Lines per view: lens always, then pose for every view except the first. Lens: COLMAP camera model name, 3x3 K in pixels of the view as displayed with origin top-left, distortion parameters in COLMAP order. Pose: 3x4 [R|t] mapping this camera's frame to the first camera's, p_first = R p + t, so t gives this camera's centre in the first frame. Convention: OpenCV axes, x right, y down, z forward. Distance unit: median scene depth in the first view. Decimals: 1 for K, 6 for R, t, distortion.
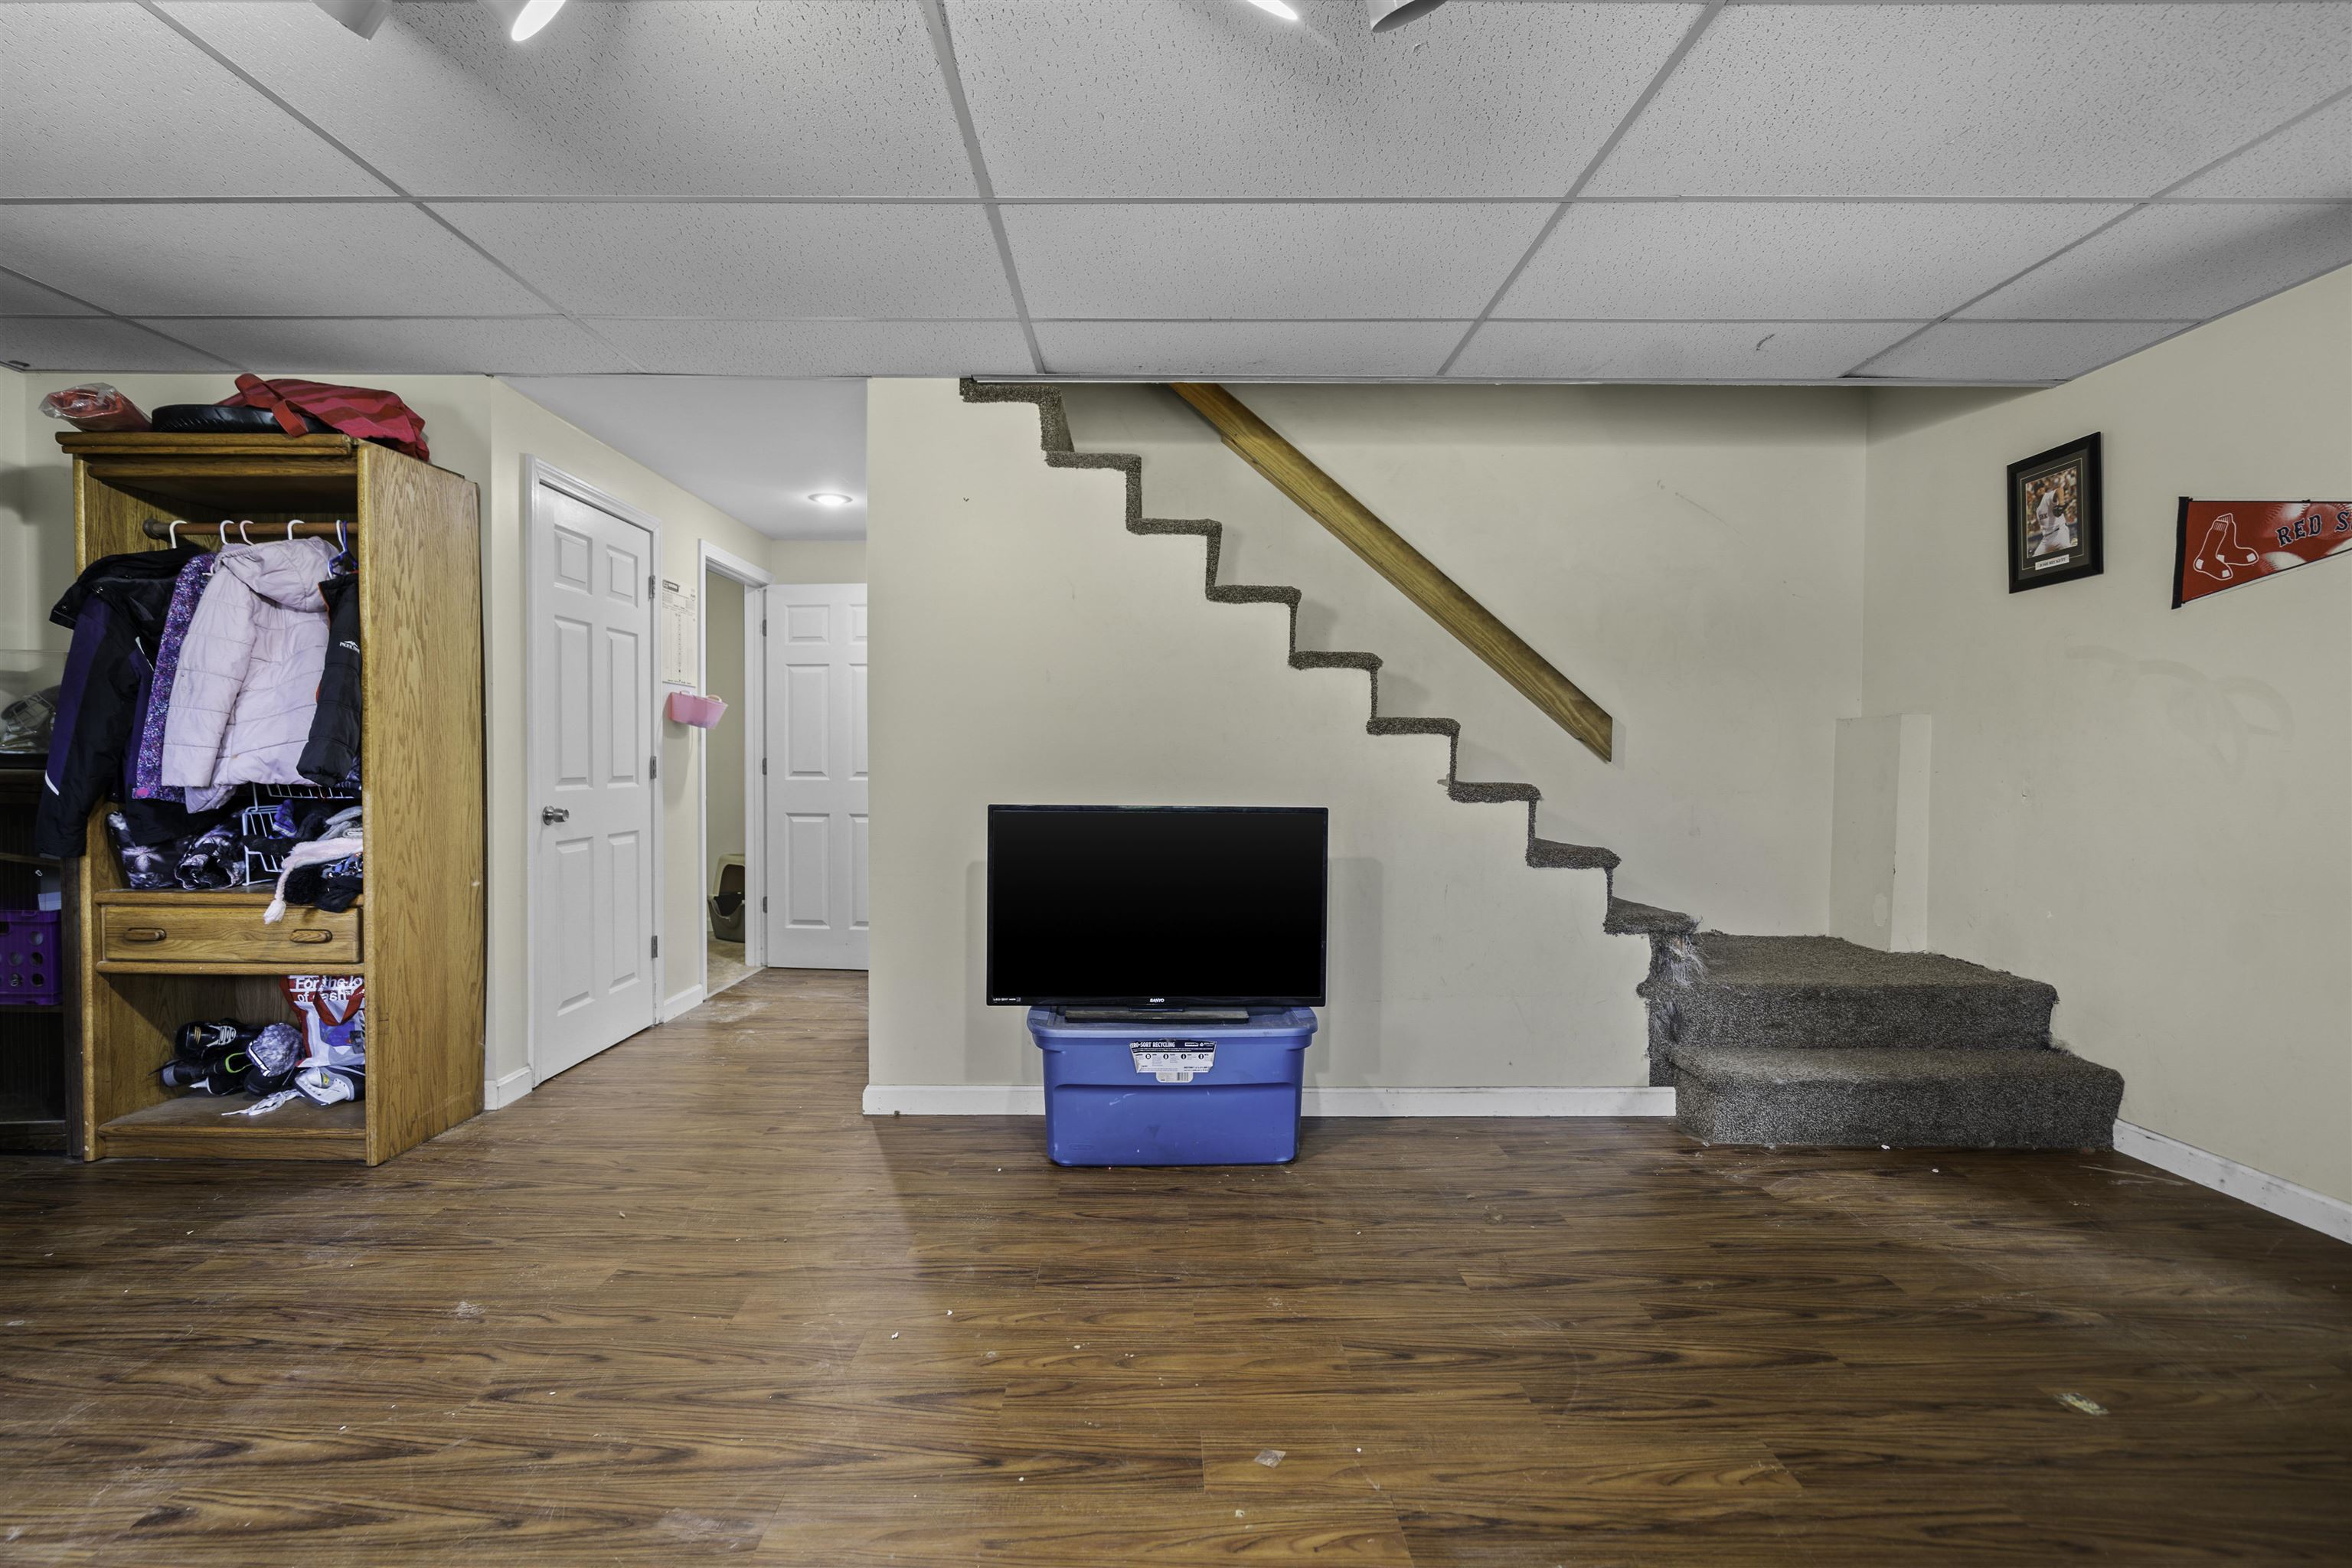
lens RADIAL K [[1076.4, 0, 1151.4], [0, 1076.4, 784.7], [0, 0, 1]] dist [-0.003810, 0.001205]
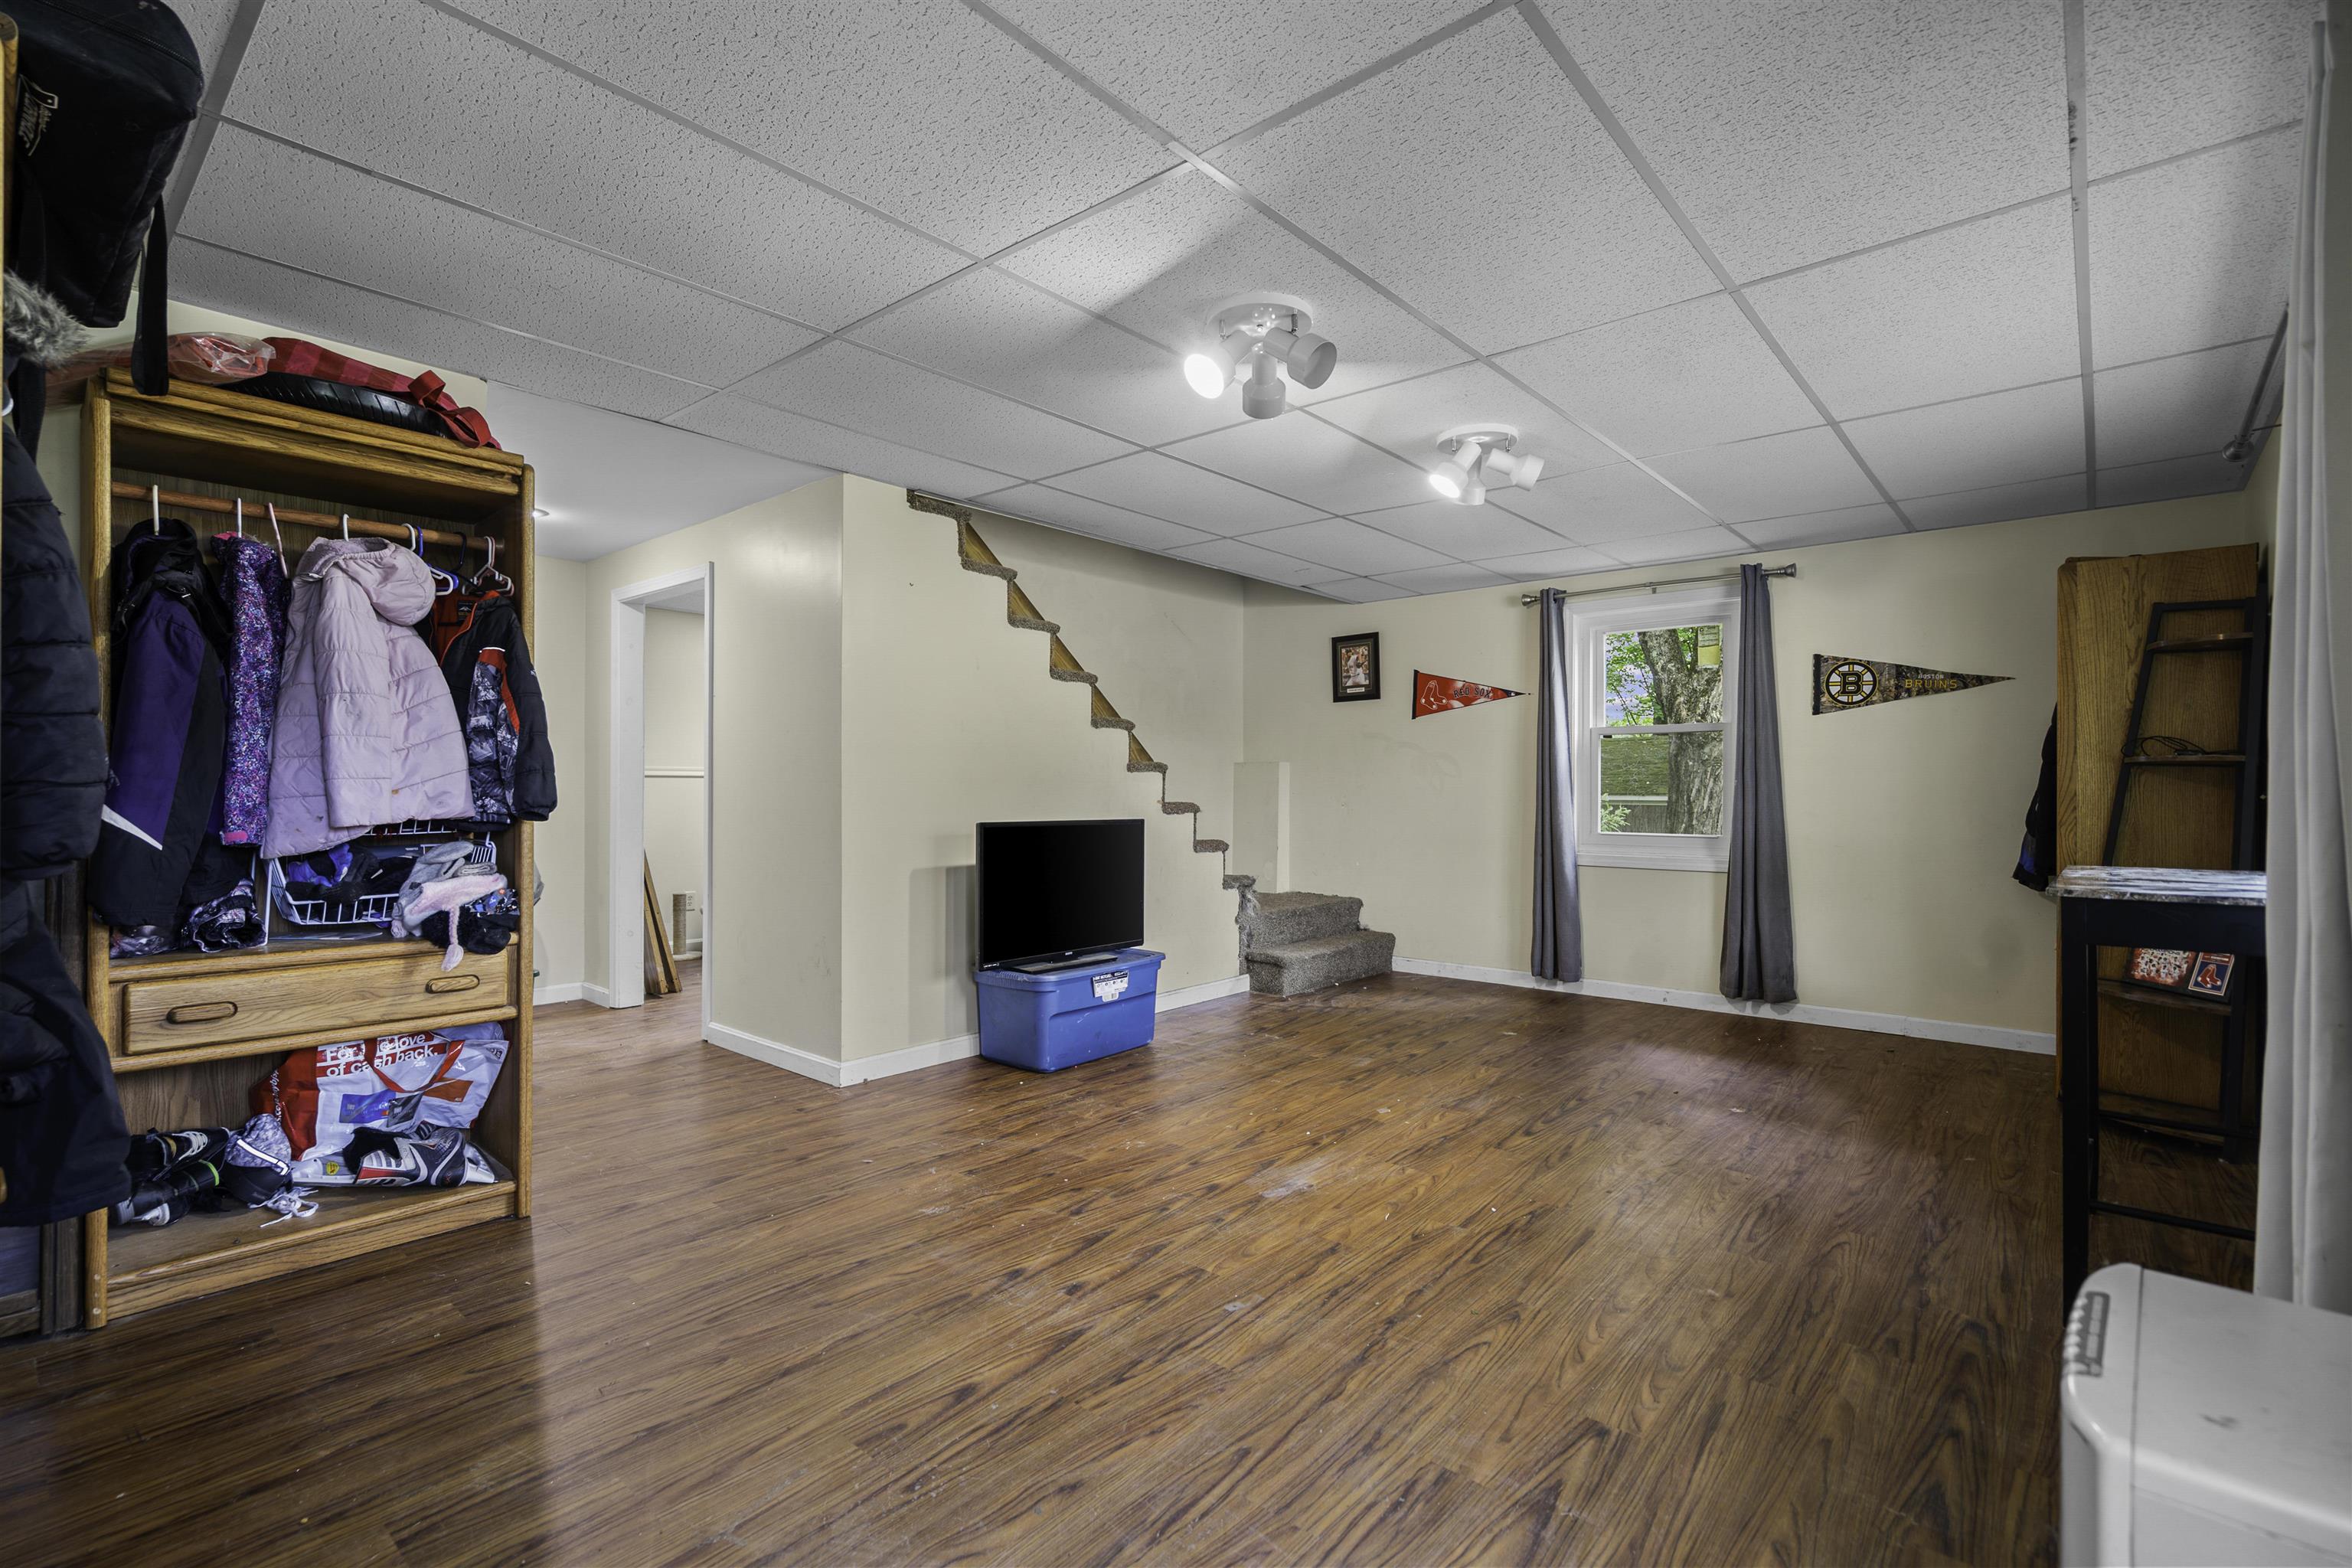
lens RADIAL K [[1076.4, 0, 1163.0], [0, 1076.4, 786.9], [0, 0, 1]] dist [-0.003810, 0.001205]
pose [[0.655031, -0.001335, 0.755601, -1.083043], [0.015208, 0.999819, -0.011418, -0.007686], [-0.755449, 0.018970, 0.654933, -0.062462]]
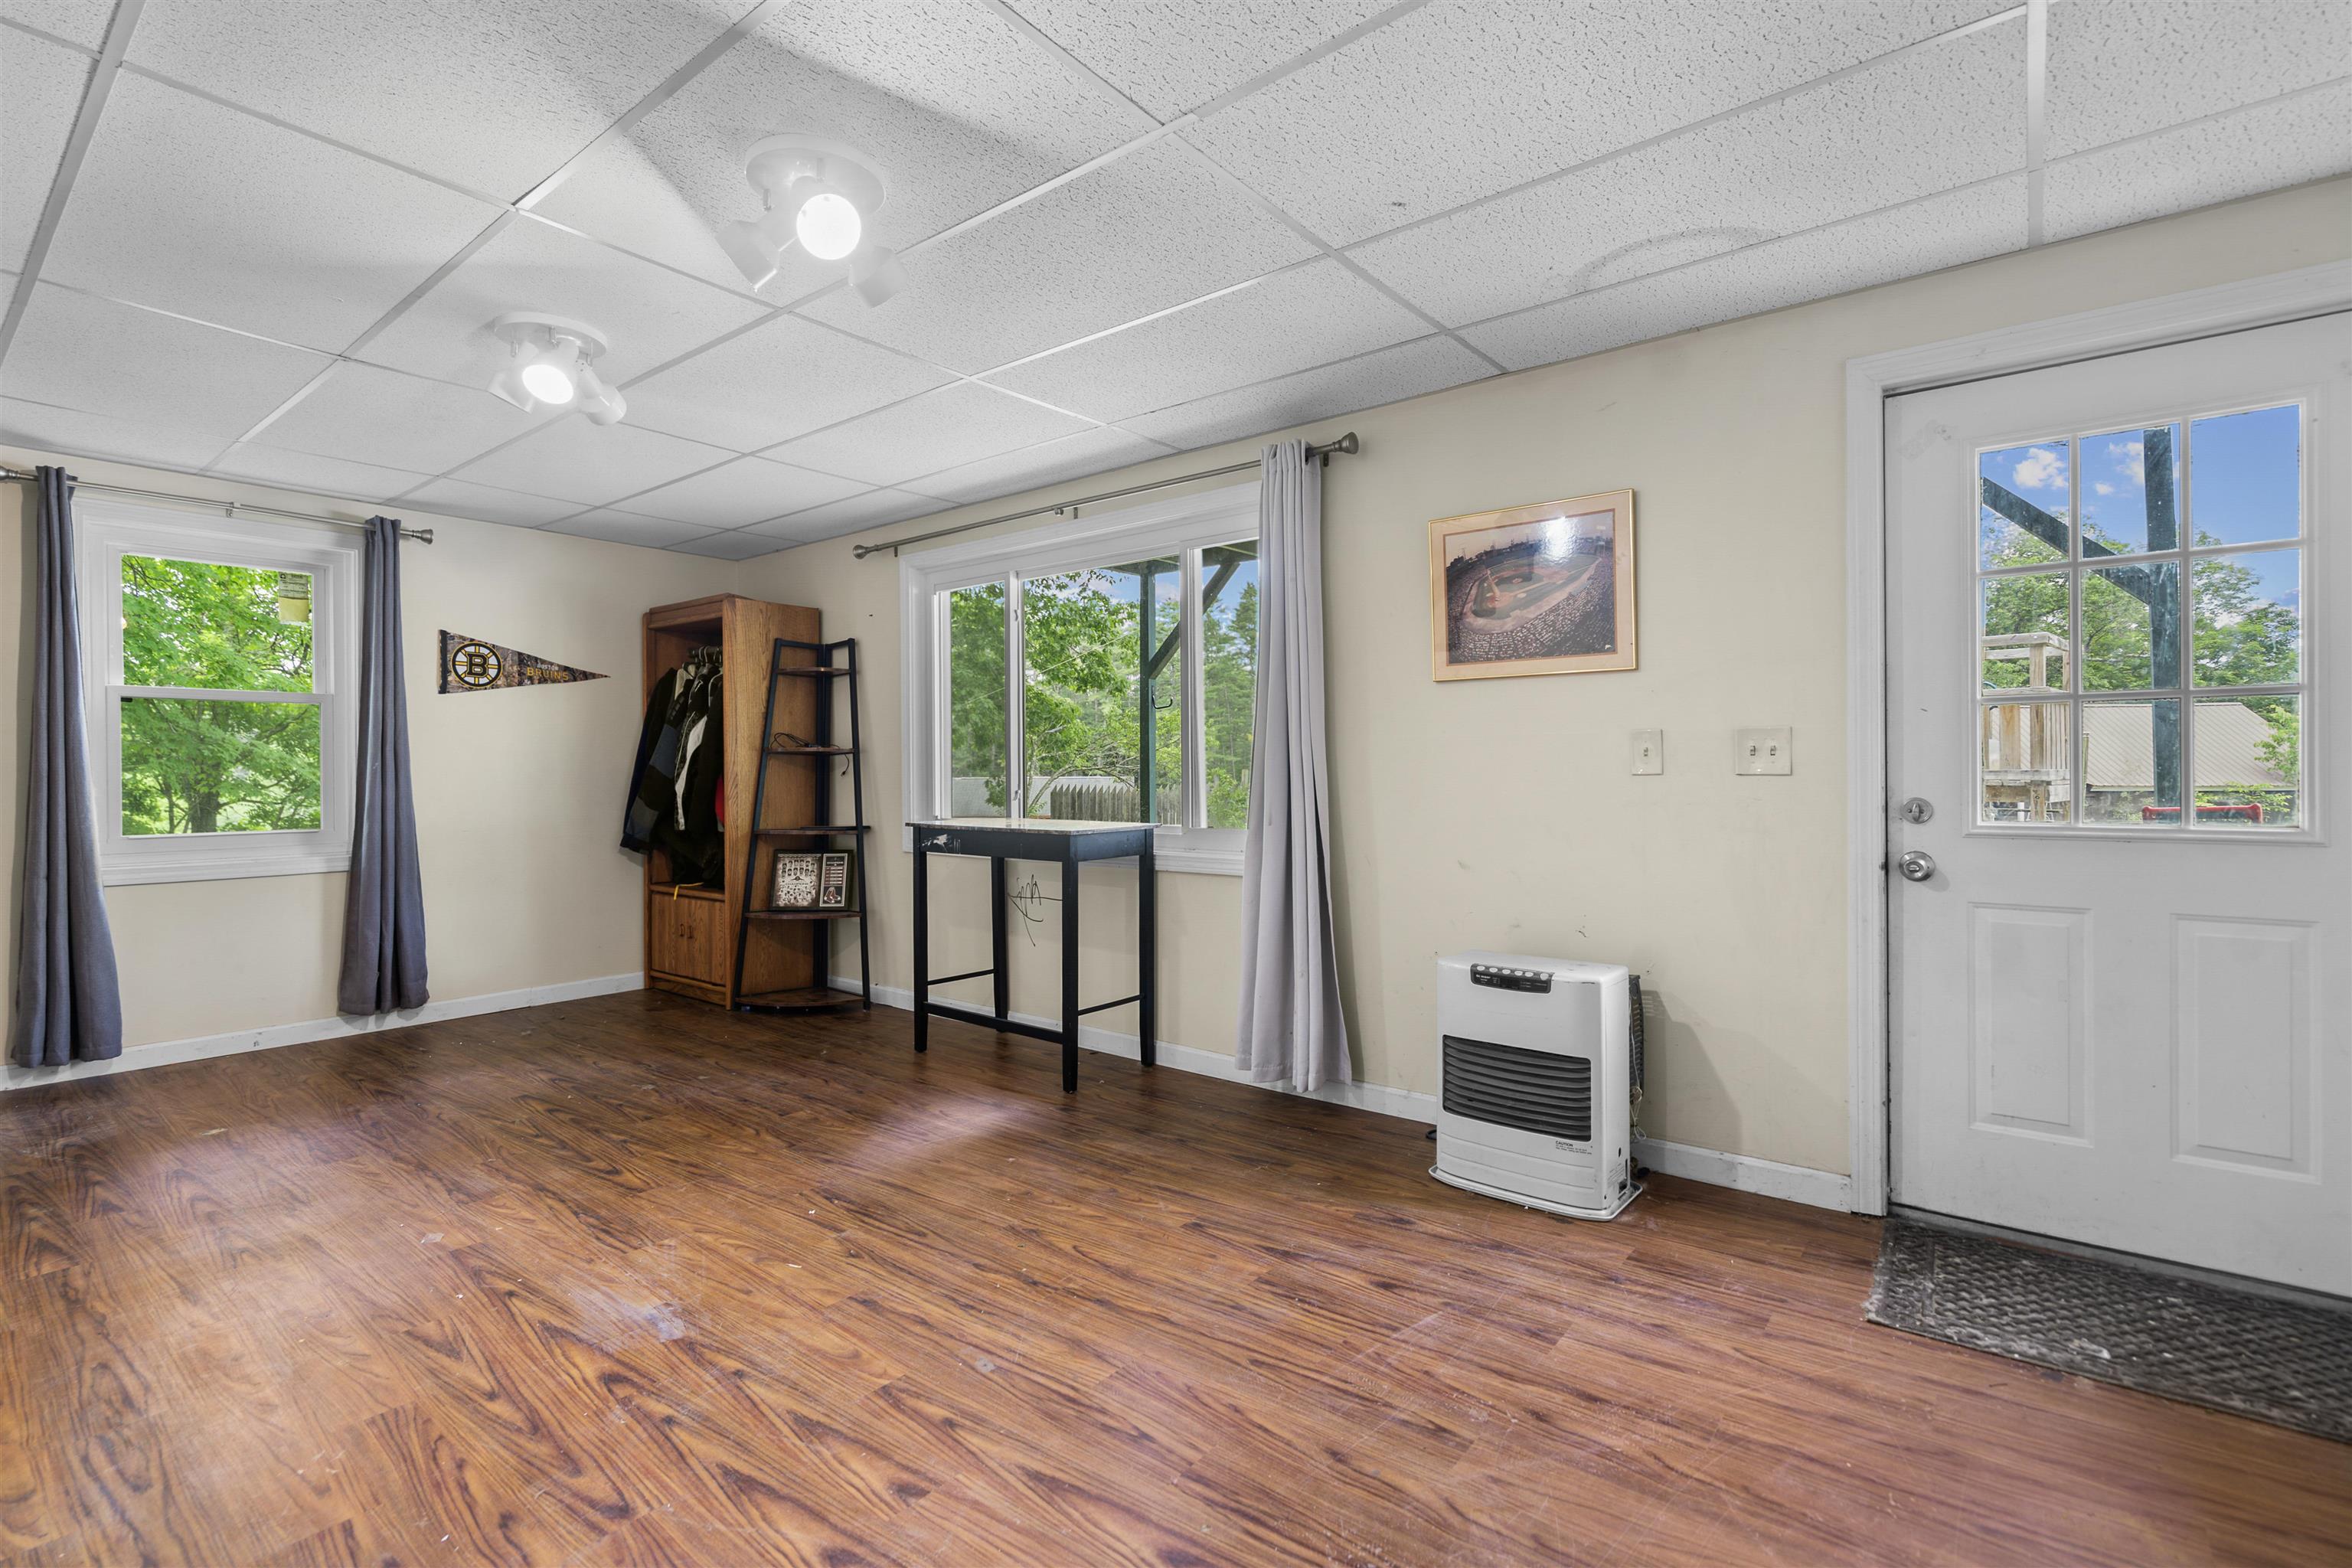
lens RADIAL K [[1076.4, 0, 1168.5], [0, 1076.4, 768.4], [0, 0, 1]] dist [-0.003810, 0.001205]
pose [[-0.784453, -0.000817, 0.620188, -0.970811], [0.013174, 0.999752, 0.017979, -0.029499], [-0.620049, 0.022274, -0.784247, 0.903395]]
